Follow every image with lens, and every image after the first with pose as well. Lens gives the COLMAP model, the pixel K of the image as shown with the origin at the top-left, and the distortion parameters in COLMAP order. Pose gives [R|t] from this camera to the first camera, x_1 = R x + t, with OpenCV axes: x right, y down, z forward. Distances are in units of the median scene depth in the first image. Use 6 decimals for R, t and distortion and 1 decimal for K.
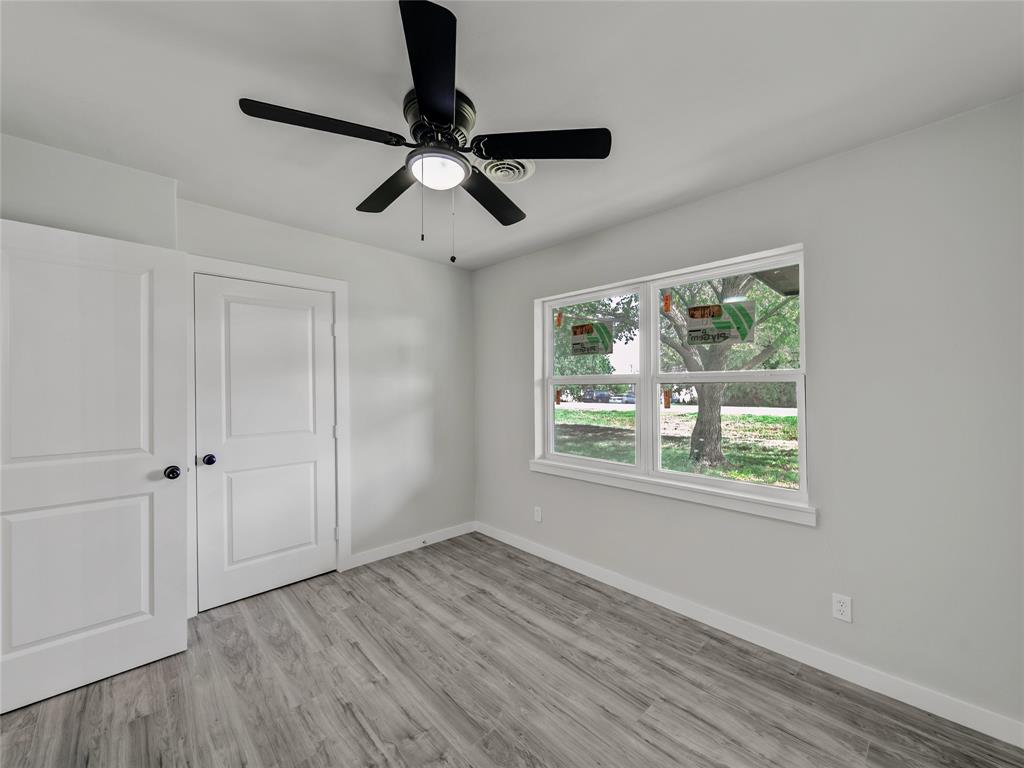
lens RADIAL K [[410.5, 0, 512.0], [0, 410.5, 384.0], [0, 0, 1]] dist [-0.001013, -0.000452]
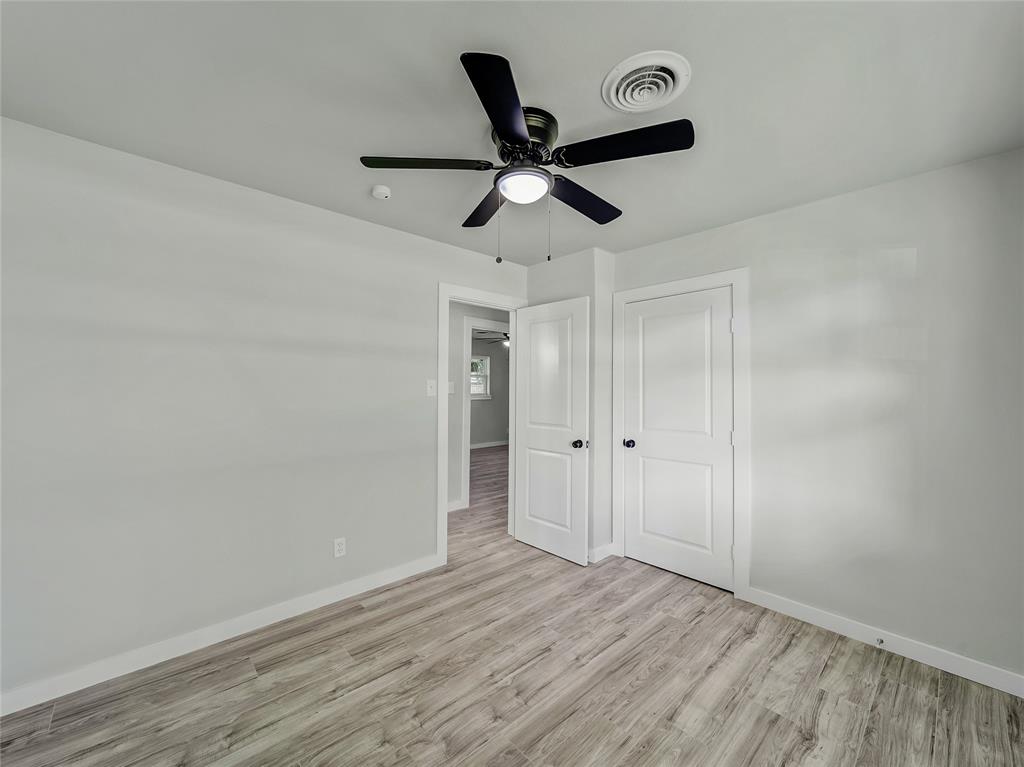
lens RADIAL K [[410.5, 0, 512.0], [0, 410.5, 383.5], [0, 0, 1]] dist [-0.001013, -0.000452]
pose [[-0.015429, -0.008456, -0.999845, 0.587851], [0.001098, 0.999963, -0.008474, 0.003241], [0.999880, -0.001229, -0.015420, 0.649693]]
